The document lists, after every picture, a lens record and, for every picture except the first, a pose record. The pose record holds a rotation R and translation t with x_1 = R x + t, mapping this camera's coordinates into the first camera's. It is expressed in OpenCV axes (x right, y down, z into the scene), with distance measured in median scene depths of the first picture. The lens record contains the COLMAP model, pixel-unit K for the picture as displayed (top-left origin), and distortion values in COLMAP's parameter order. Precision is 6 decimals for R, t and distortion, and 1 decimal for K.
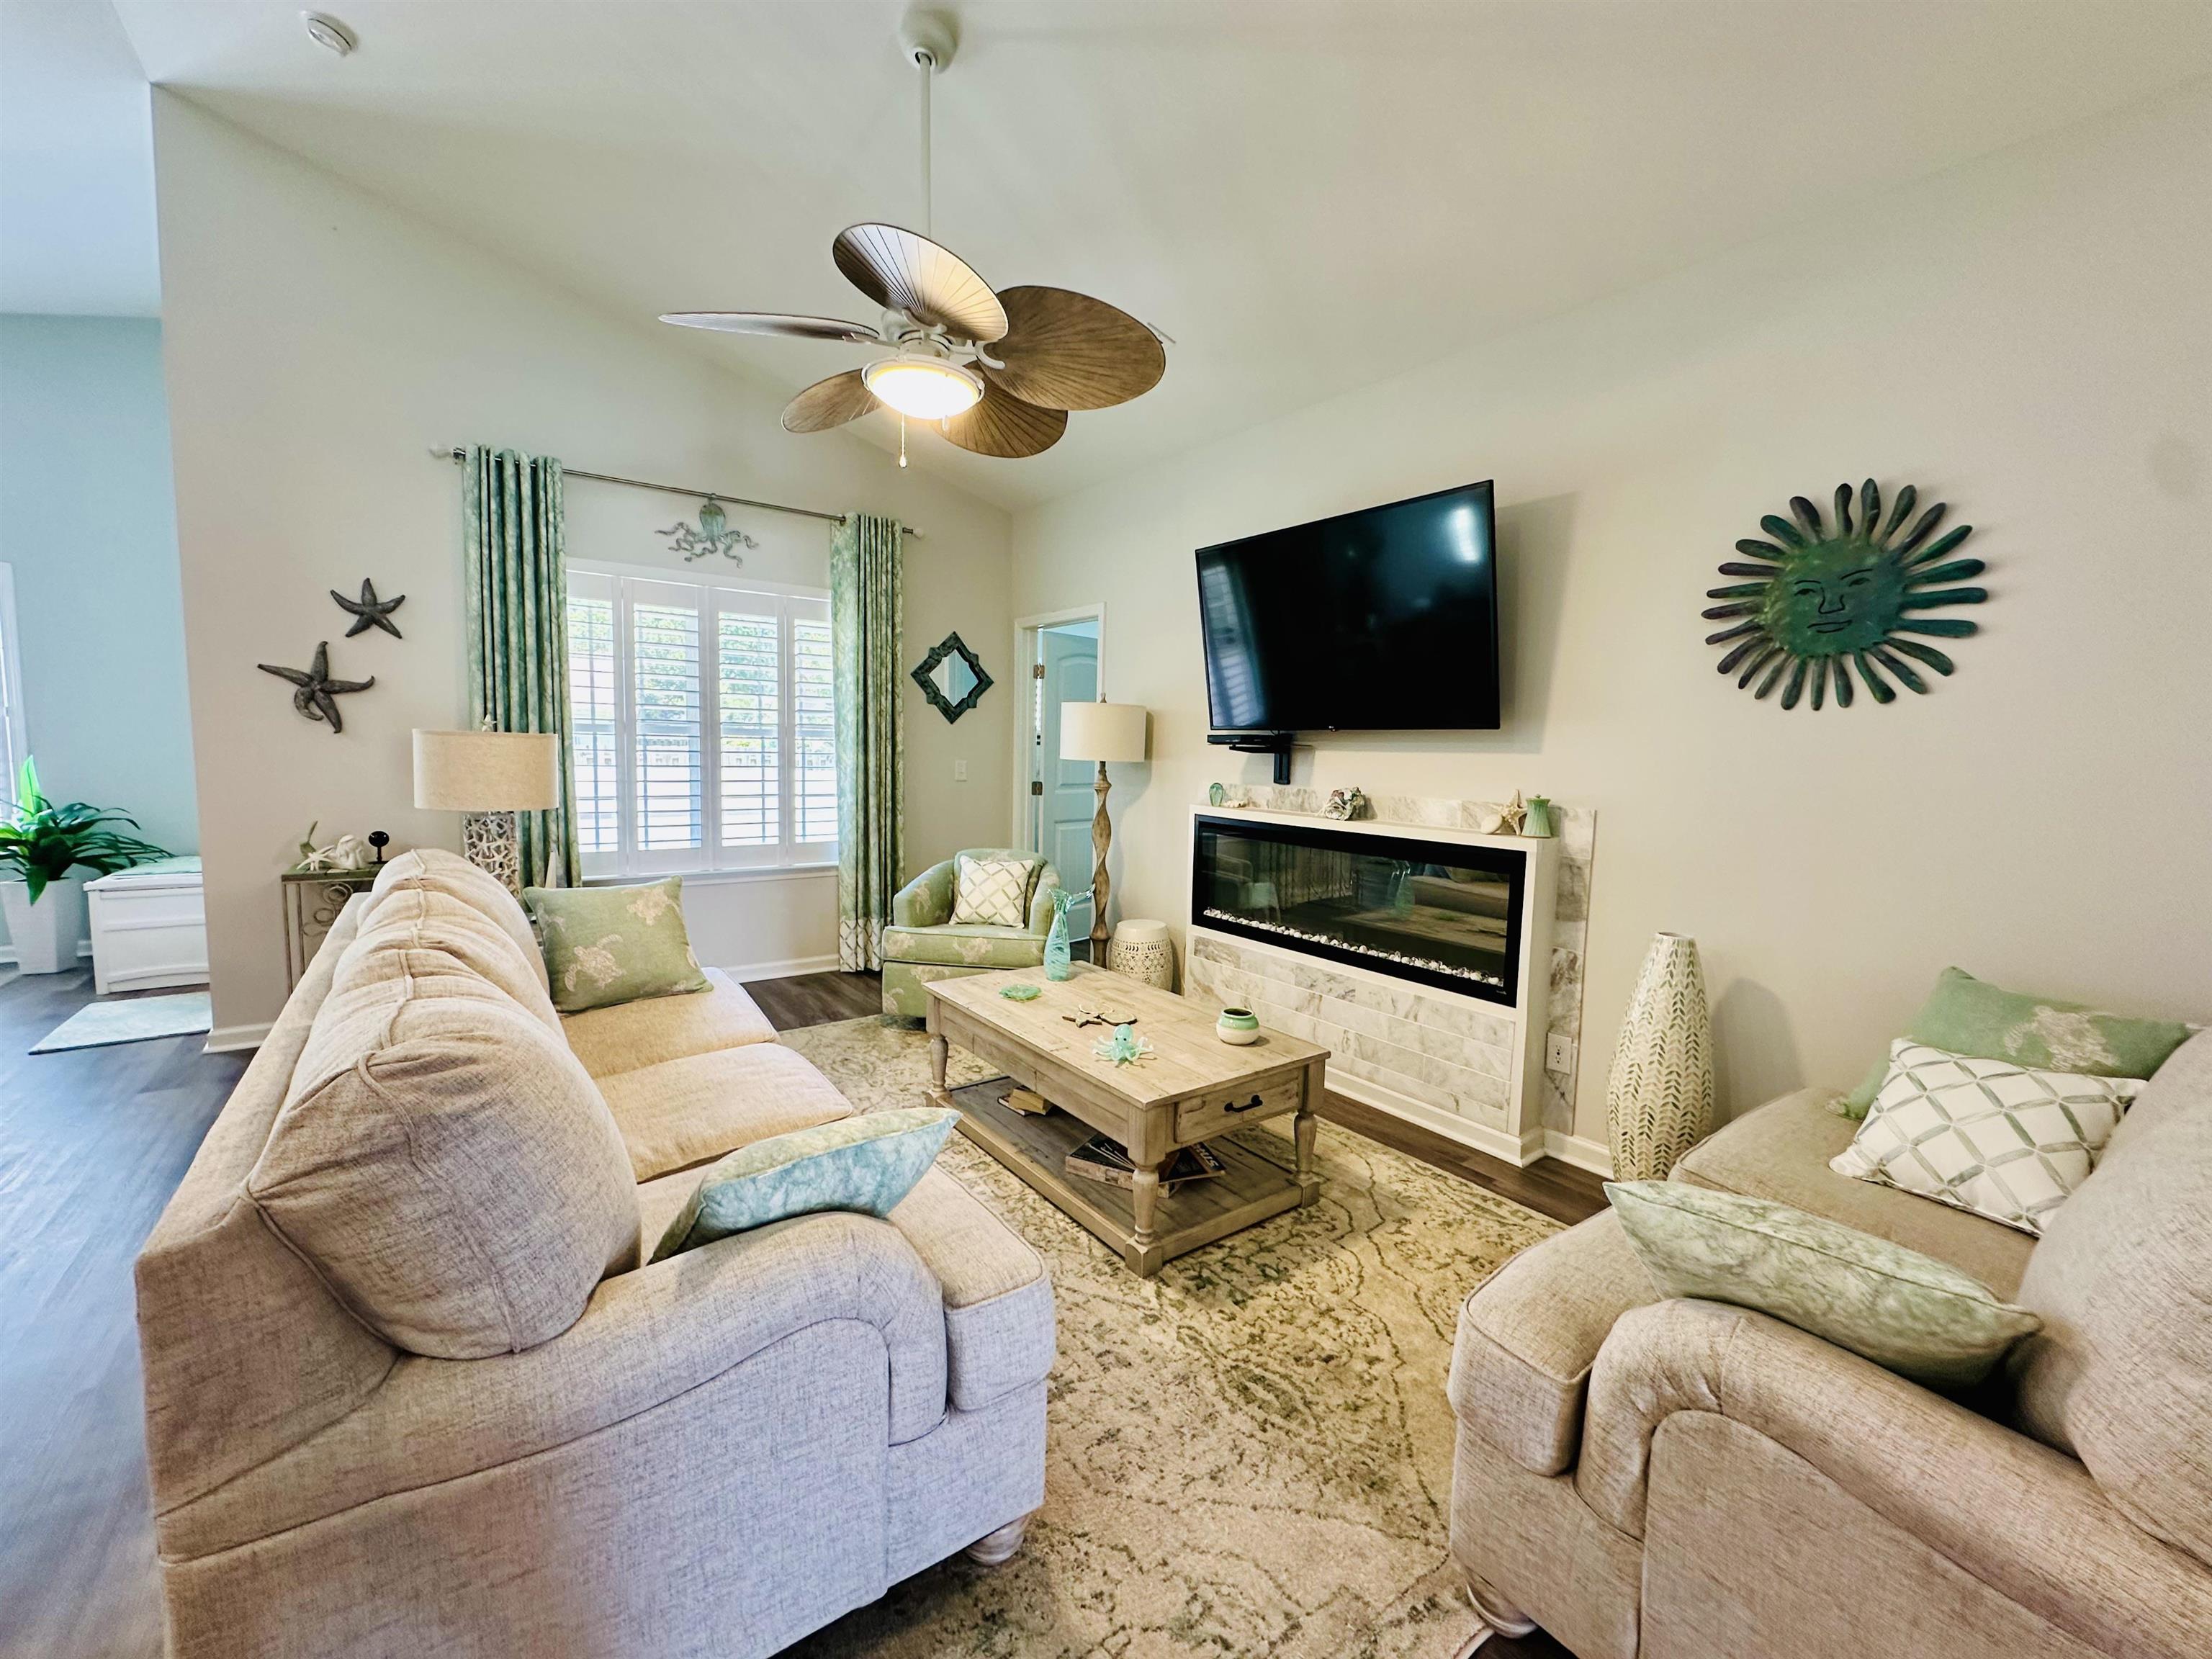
lens RADIAL K [[892.4, 0, 1106.0], [0, 892.4, 829.5], [0, 0, 1]] dist [-0.001020, 0.000050]
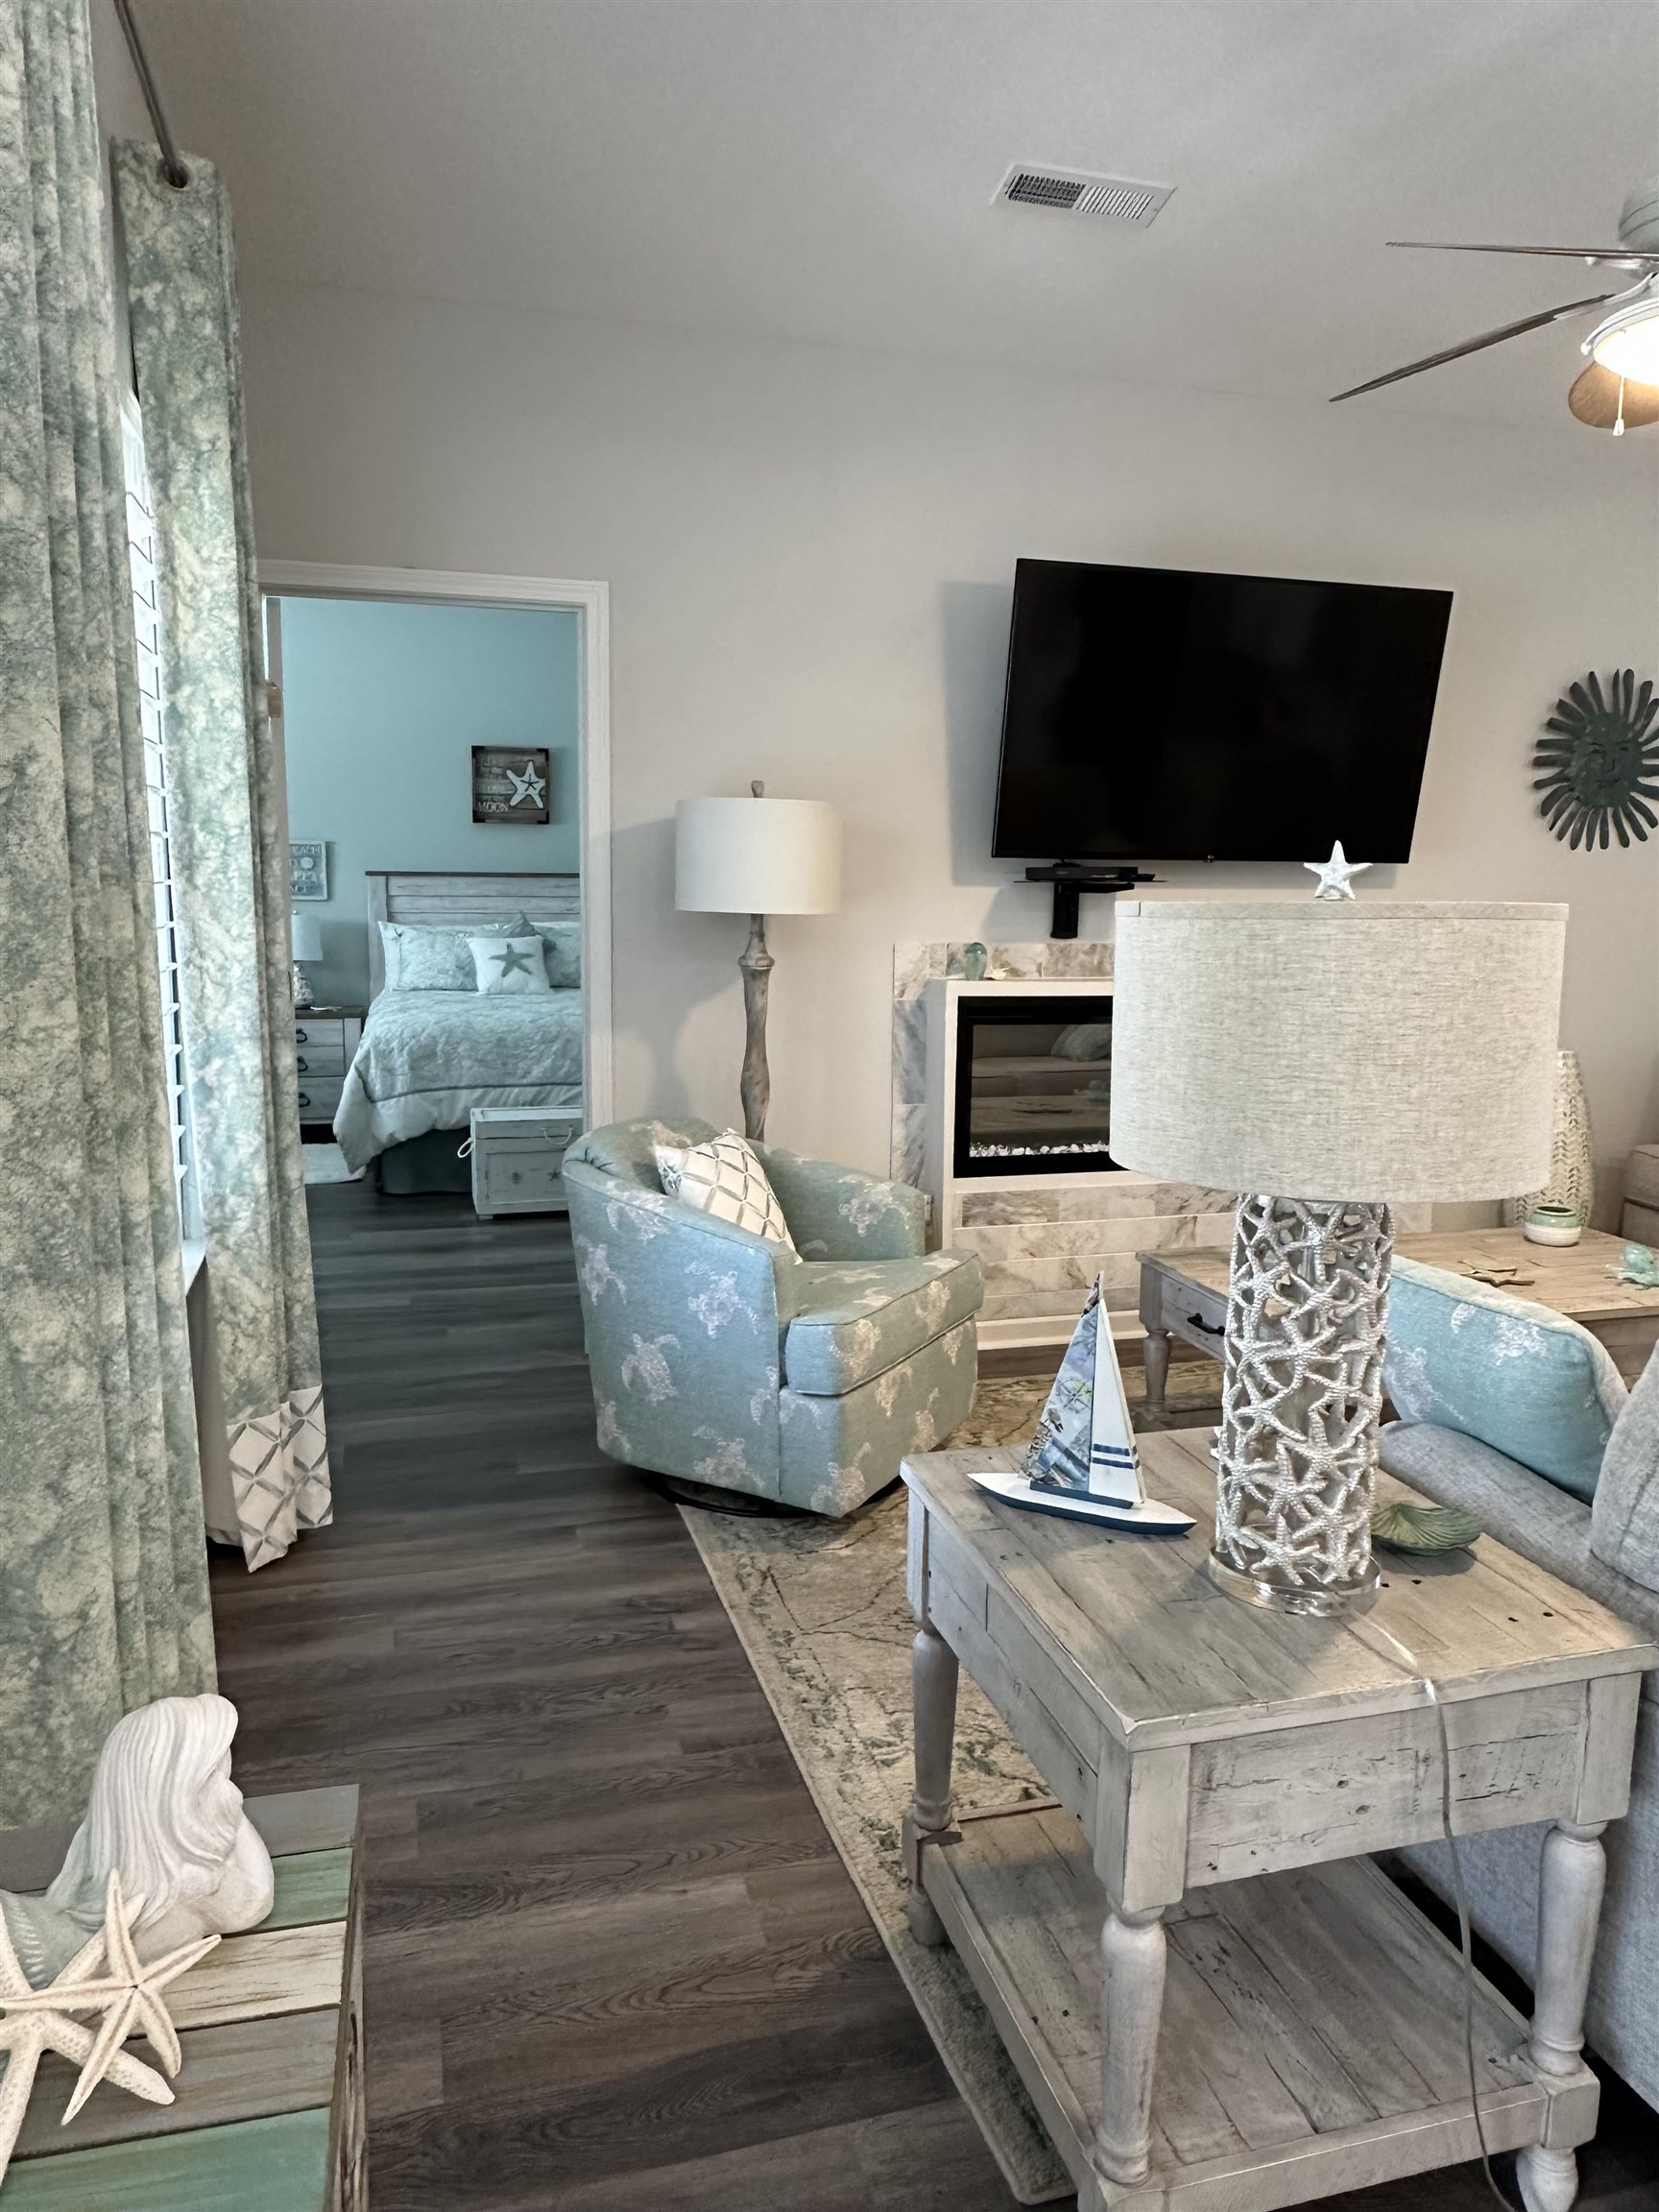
lens RADIAL K [[1502.4, 0, 829.5], [0, 1502.4, 1106.0], [0, 0, 1]] dist [-0.002374, -0.000403]
pose [[0.346339, -0.163866, 0.923687, -0.934561], [0.078911, 0.986225, 0.145372, -0.104615], [-0.934785, 0.022541, 0.354499, 0.768094]]
